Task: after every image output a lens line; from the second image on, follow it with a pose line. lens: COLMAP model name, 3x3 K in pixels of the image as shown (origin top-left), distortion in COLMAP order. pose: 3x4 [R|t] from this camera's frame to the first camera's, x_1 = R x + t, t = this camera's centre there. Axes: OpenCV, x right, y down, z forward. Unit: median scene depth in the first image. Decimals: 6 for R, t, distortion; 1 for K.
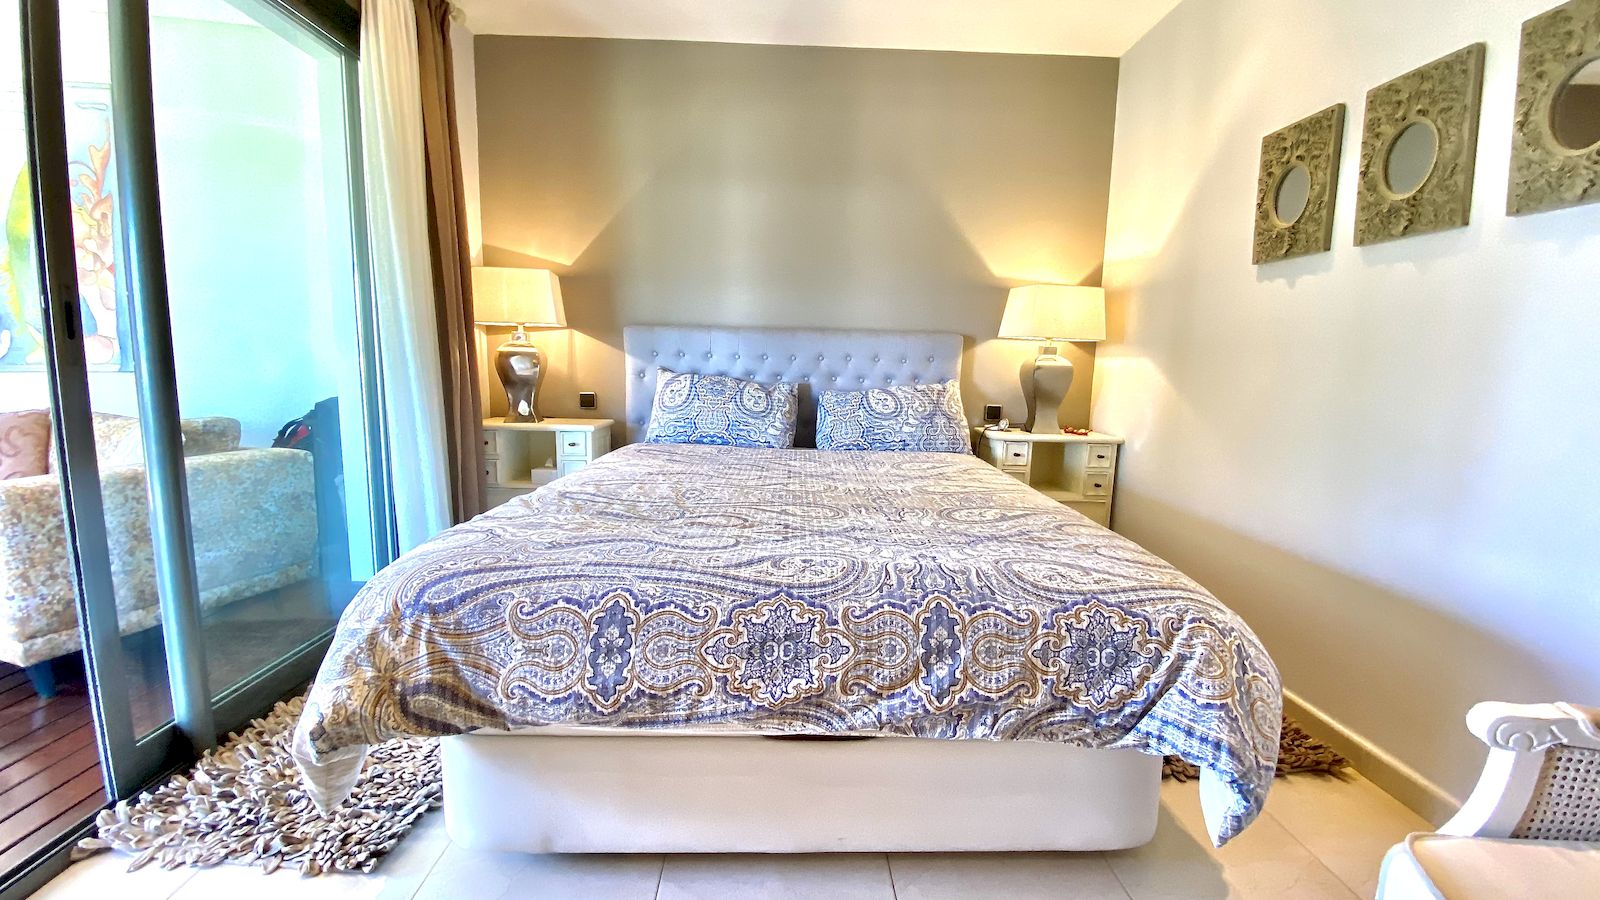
lens RADIAL K [[634.4, 0, 803.3], [0, 634.4, 453.9], [0, 0, 1]] dist [0.024489, -0.021977]
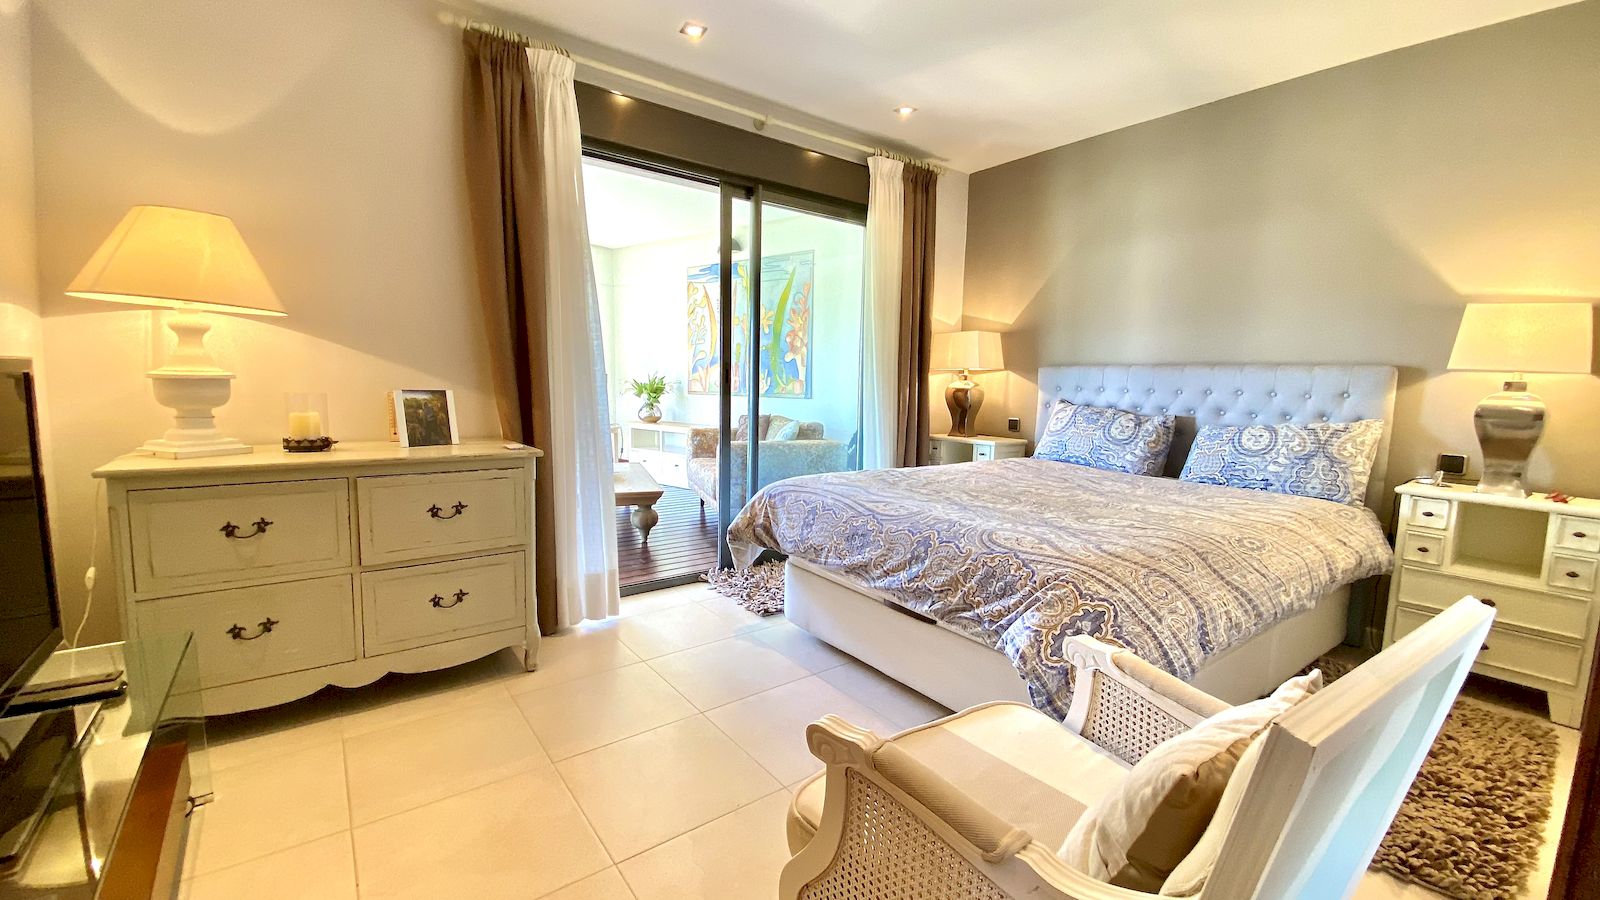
lens RADIAL K [[658.9, 0, 804.6], [0, 658.9, 452.9], [0, 0, 1]] dist [0.000527, -0.008487]
pose [[0.564760, 0.079790, -0.821389, 0.569583], [-0.126062, 0.991975, 0.009685, 0.016448], [0.815570, 0.098076, 0.570286, -0.119516]]
